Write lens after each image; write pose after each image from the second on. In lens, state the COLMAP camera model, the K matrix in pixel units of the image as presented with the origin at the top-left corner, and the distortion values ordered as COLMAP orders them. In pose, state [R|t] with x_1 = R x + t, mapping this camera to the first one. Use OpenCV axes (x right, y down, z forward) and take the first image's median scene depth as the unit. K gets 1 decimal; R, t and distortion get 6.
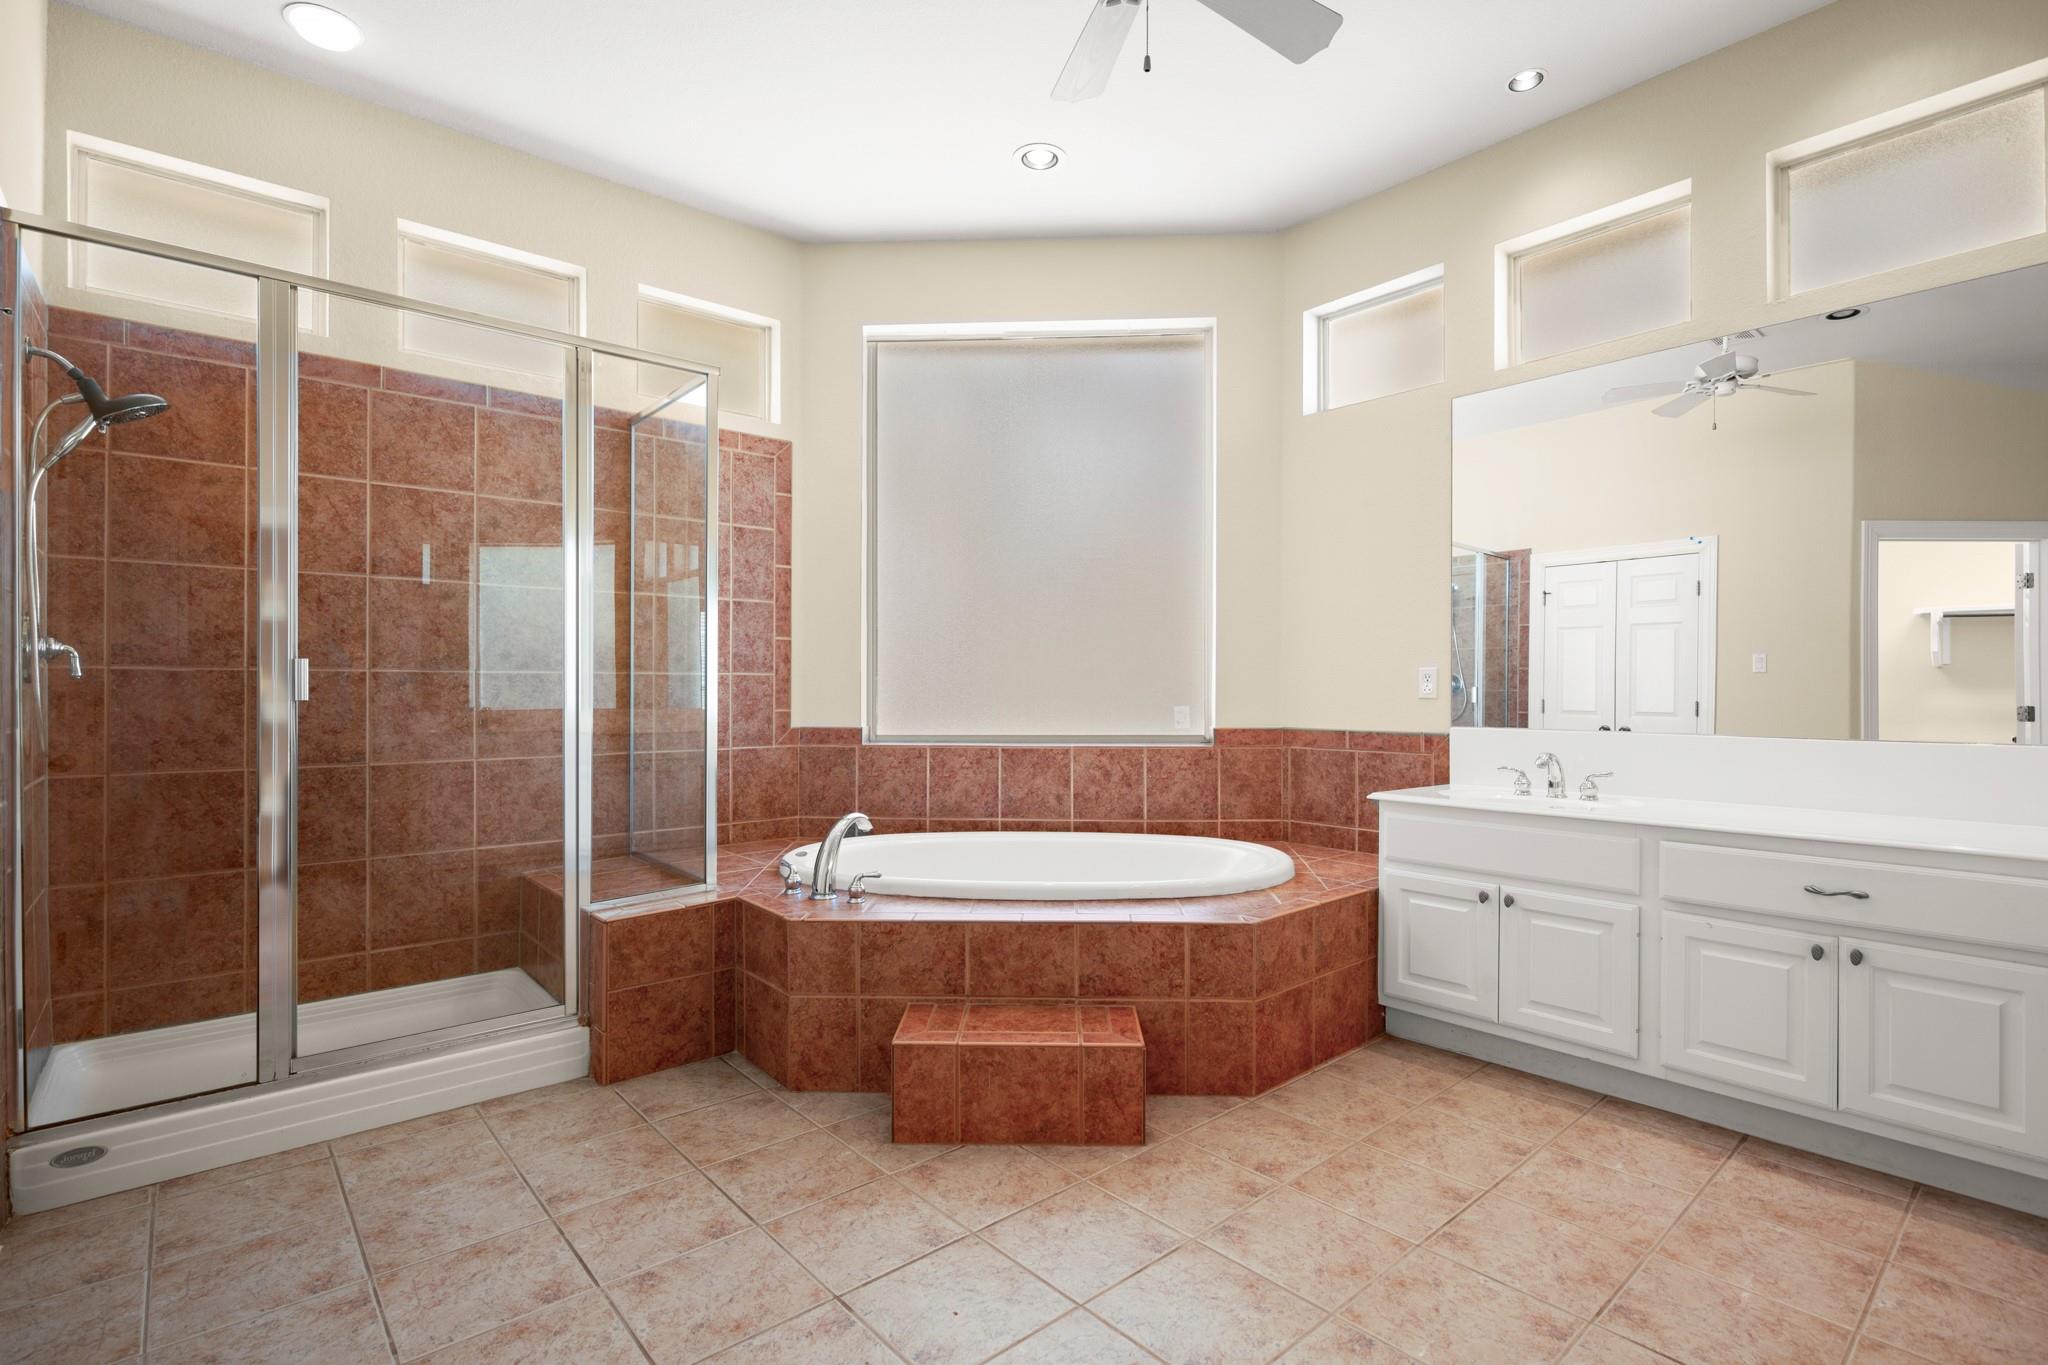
lens RADIAL K [[958.8, 0, 1029.8], [0, 958.8, 687.9], [0, 0, 1]] dist [0.002814, -0.001140]
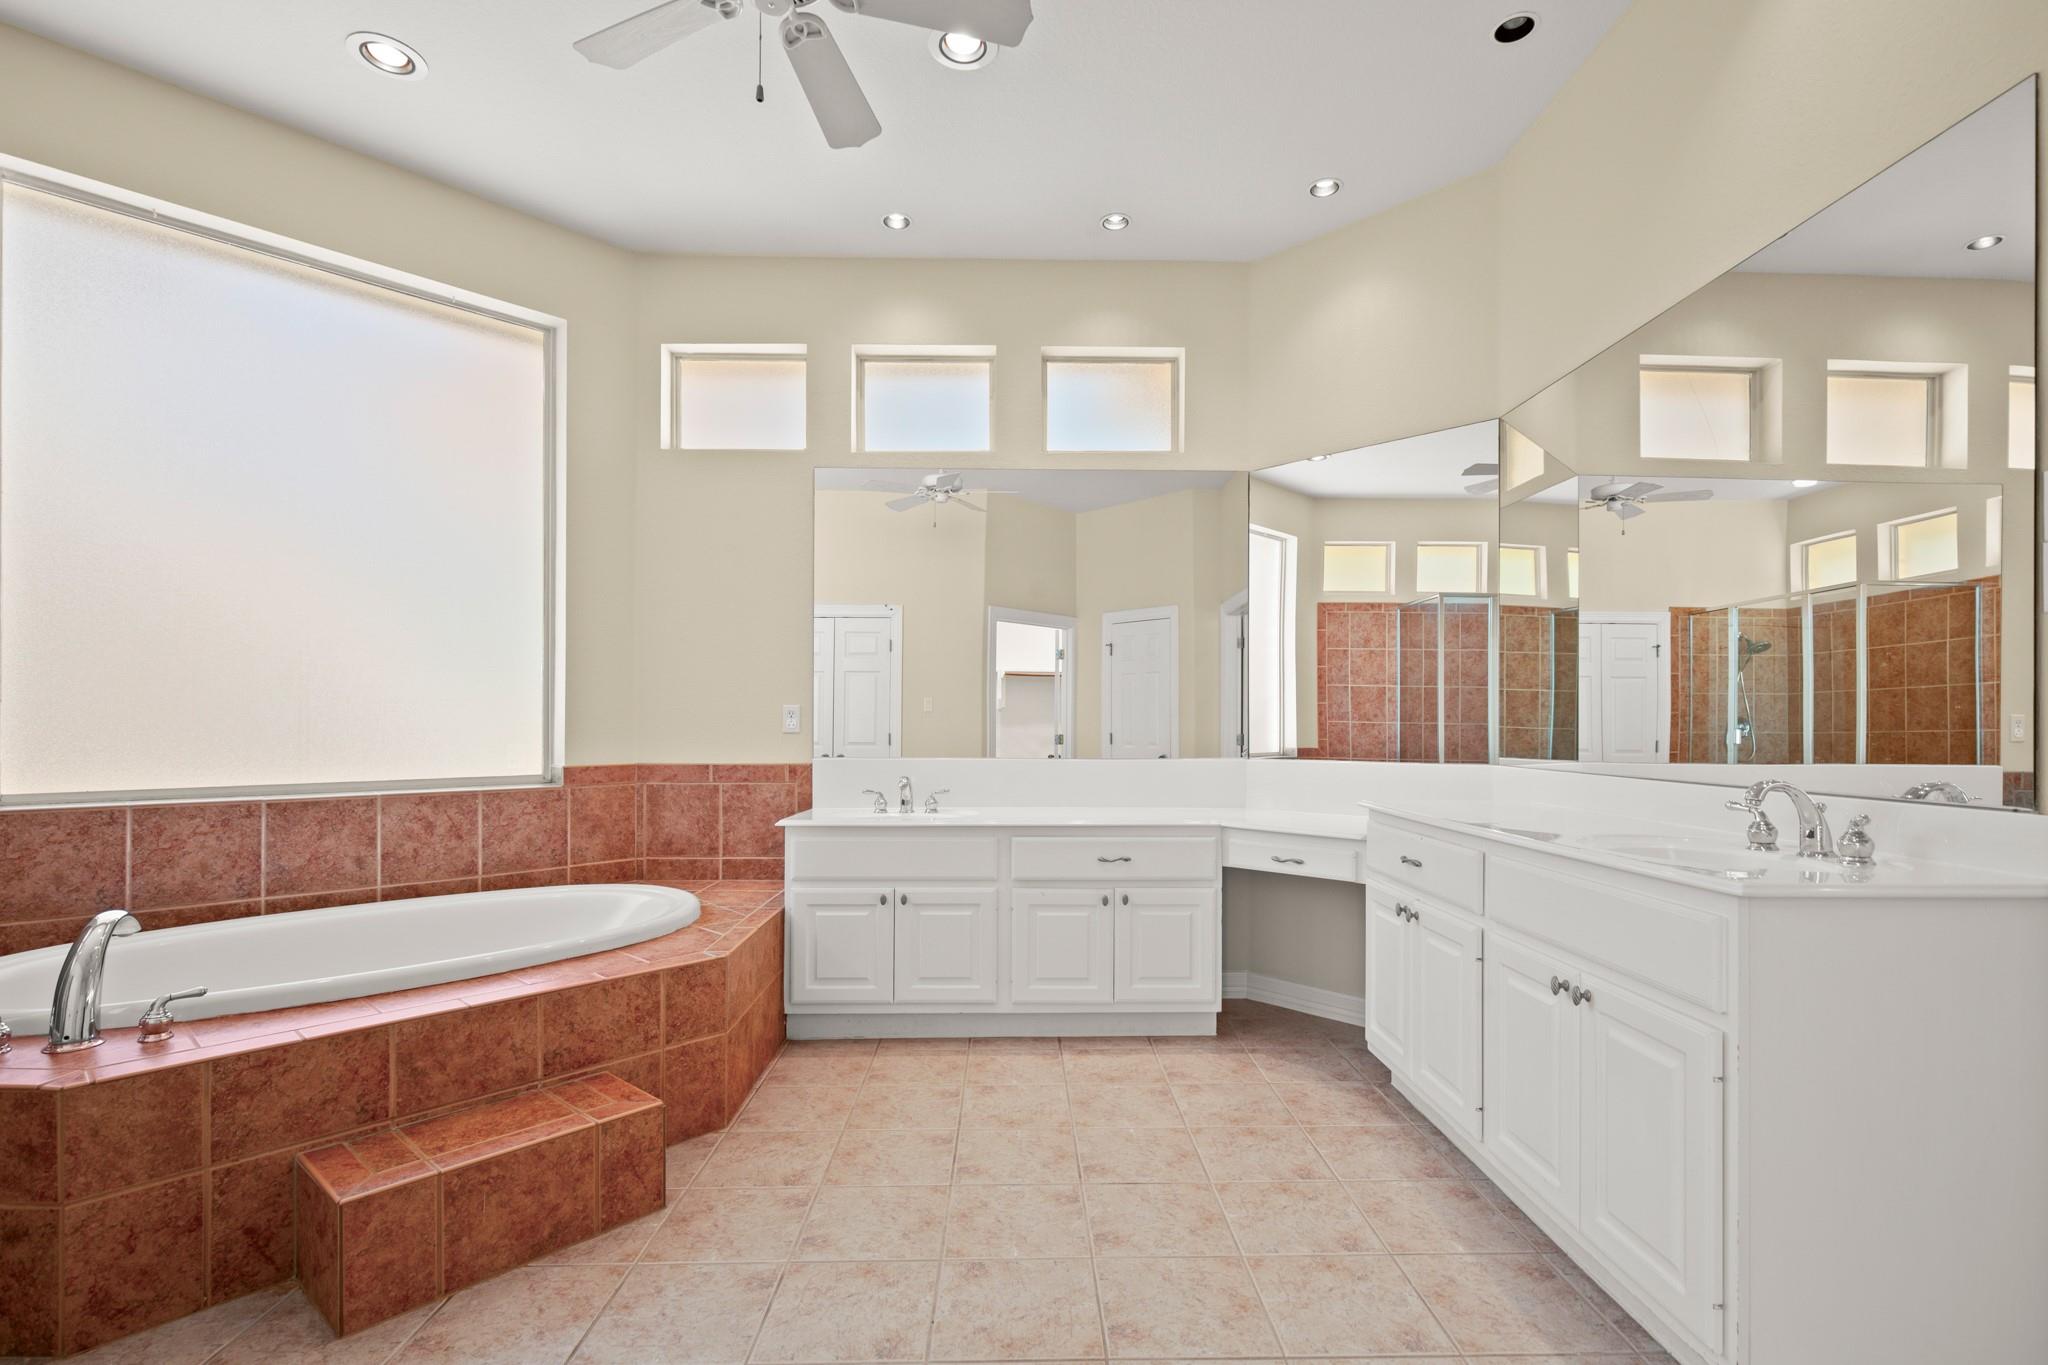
lens RADIAL K [[936.9, 0, 1037.1], [0, 936.9, 726.2], [0, 0, 1]] dist [-0.000506, 0.001585]
pose [[0.651842, -0.000830, 0.758354, -0.300813], [-0.002734, 0.999990, 0.003444, -0.001722], [-0.758350, -0.004318, 0.651834, 0.107325]]
